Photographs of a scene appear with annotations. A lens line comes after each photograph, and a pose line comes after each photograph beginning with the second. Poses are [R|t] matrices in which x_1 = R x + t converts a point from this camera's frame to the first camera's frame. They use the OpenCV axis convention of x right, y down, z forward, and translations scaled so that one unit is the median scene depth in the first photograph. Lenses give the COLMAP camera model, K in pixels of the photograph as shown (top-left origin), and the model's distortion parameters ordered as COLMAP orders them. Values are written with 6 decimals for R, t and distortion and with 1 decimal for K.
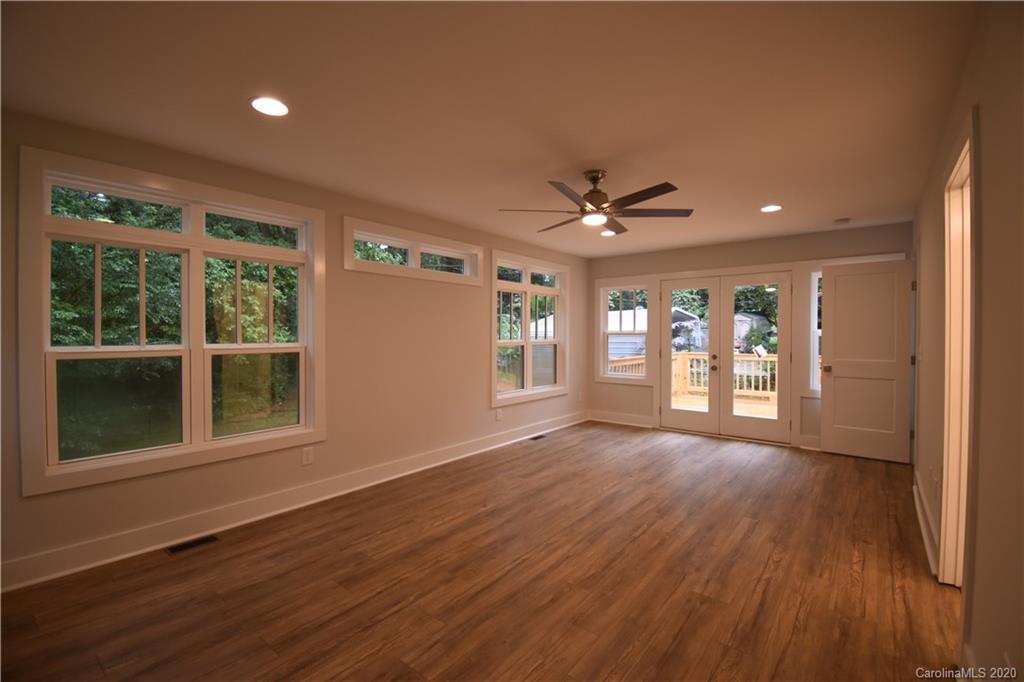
lens RADIAL K [[449.7, 0, 514.4], [0, 449.7, 338.7], [0, 0, 1]] dist [0.018155, -0.023720]
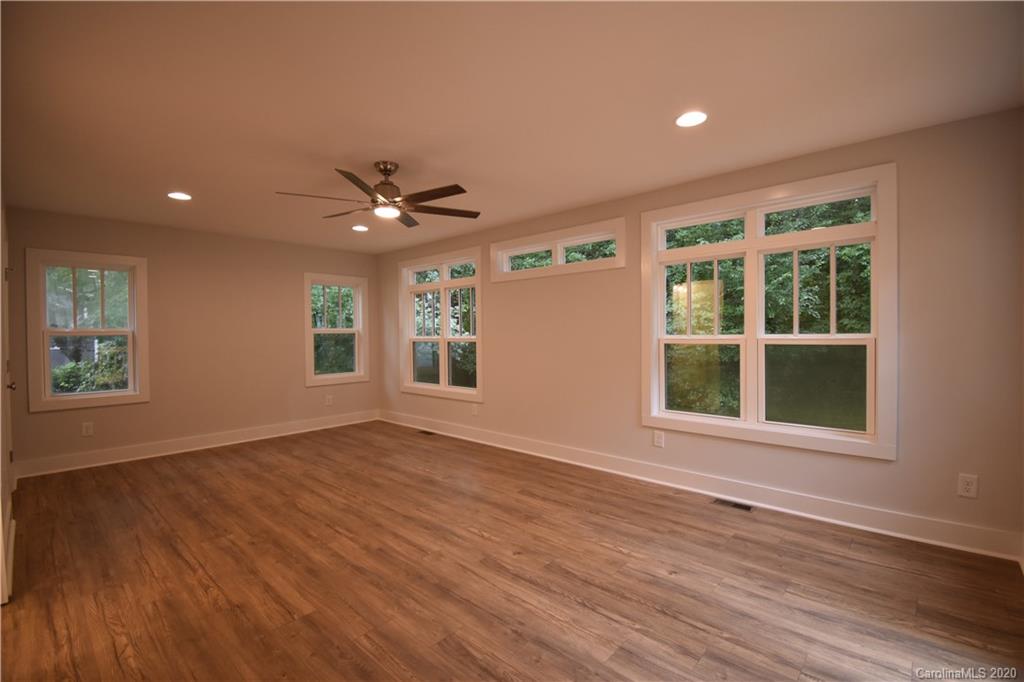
lens RADIAL K [[449.7, 0, 514.4], [0, 449.7, 338.7], [0, 0, 1]] dist [0.018155, -0.023720]
pose [[-0.064168, 0.015663, -0.997816, 1.145160], [0.000400, 0.999877, 0.015670, -0.004774], [0.997939, 0.000606, -0.064167, 1.342176]]
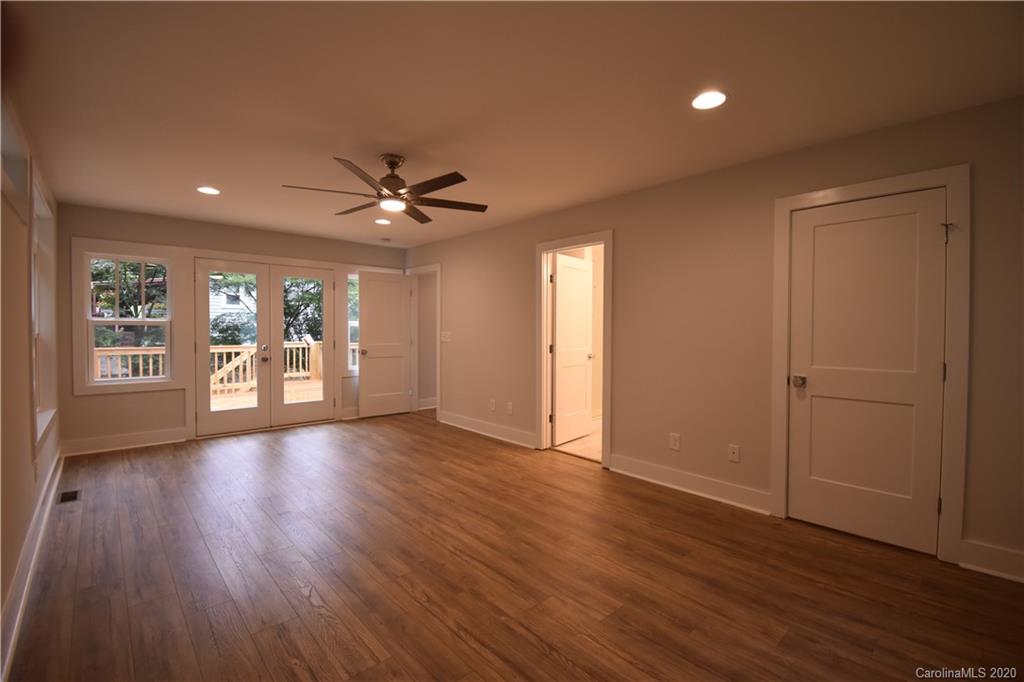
lens RADIAL K [[449.7, 0, 514.4], [0, 449.7, 338.7], [0, 0, 1]] dist [0.018155, -0.023720]
pose [[0.155584, -0.022168, 0.987574, -0.758233], [0.005536, 0.999752, 0.021570, 0.006310], [-0.987807, 0.002111, 0.155668, 0.586909]]
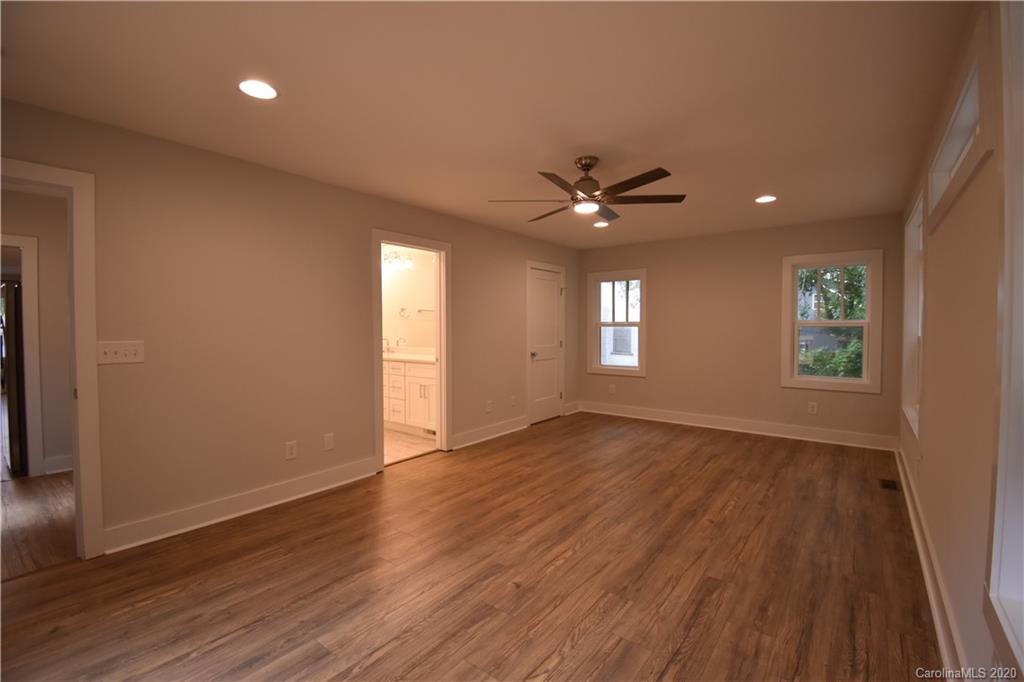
lens RADIAL K [[449.7, 0, 514.4], [0, 449.7, 338.7], [0, 0, 1]] dist [0.018155, -0.023720]
pose [[-0.999830, 0.000916, -0.018396, 0.354201], [0.000207, 0.999259, 0.038500, -0.017770], [0.018417, 0.038489, -0.999089, 1.988783]]
